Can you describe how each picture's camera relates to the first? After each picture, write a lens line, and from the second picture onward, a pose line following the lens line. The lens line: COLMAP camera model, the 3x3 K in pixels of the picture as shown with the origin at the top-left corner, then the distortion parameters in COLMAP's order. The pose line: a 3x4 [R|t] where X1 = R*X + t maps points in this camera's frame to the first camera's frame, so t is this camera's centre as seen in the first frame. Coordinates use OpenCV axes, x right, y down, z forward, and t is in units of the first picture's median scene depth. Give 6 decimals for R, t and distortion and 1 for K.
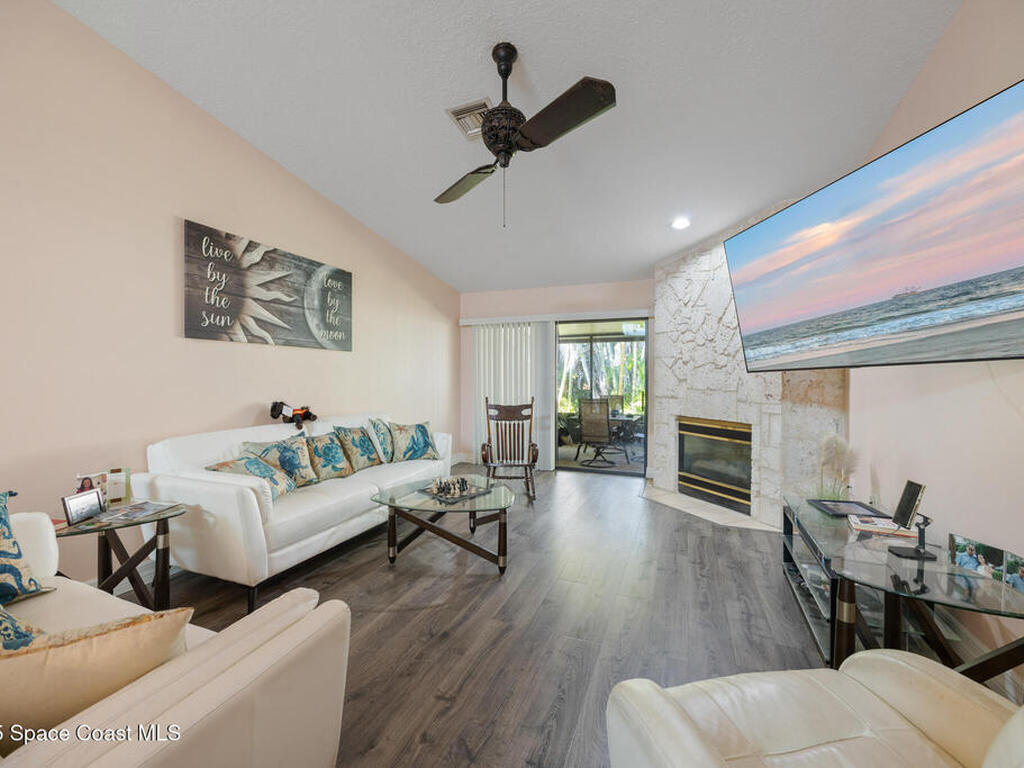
lens RADIAL K [[450.1, 0, 512.0], [0, 450.1, 384.0], [0, 0, 1]] dist [-0.000102, -0.000012]
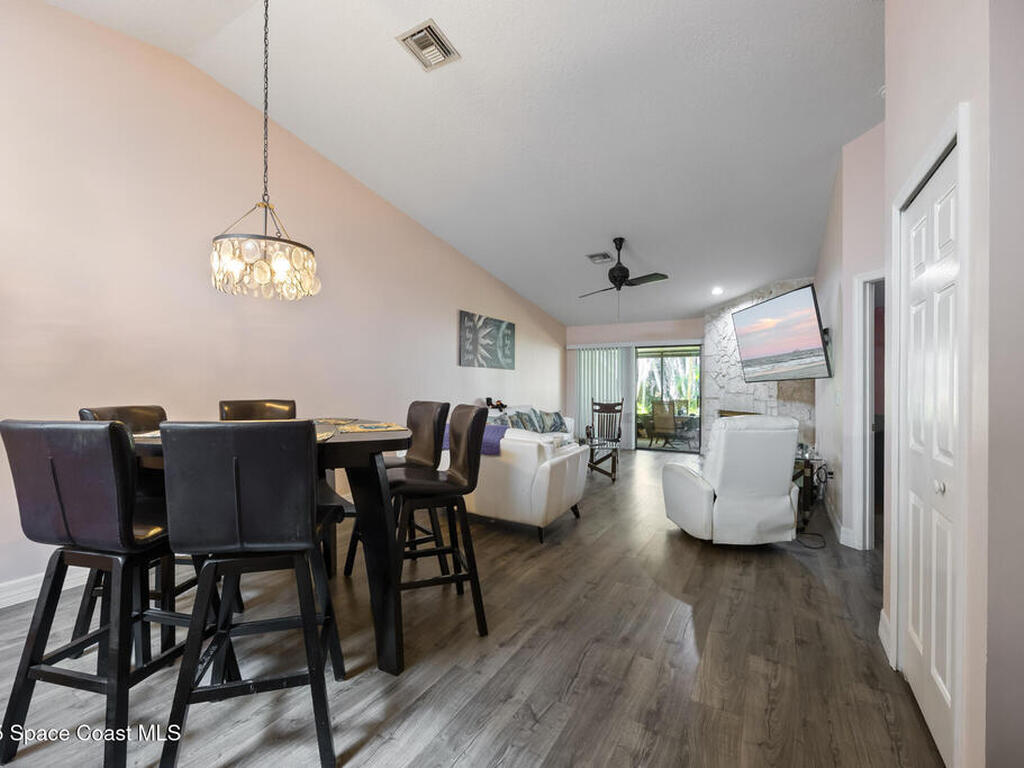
lens RADIAL K [[450.1, 0, 512.0], [0, 450.1, 384.0], [0, 0, 1]] dist [-0.000102, -0.000012]
pose [[0.988543, 0.001511, -0.150930, -0.112088], [-0.004198, 0.999838, -0.017484, 0.012187], [0.150879, 0.017917, 0.988390, -0.709648]]
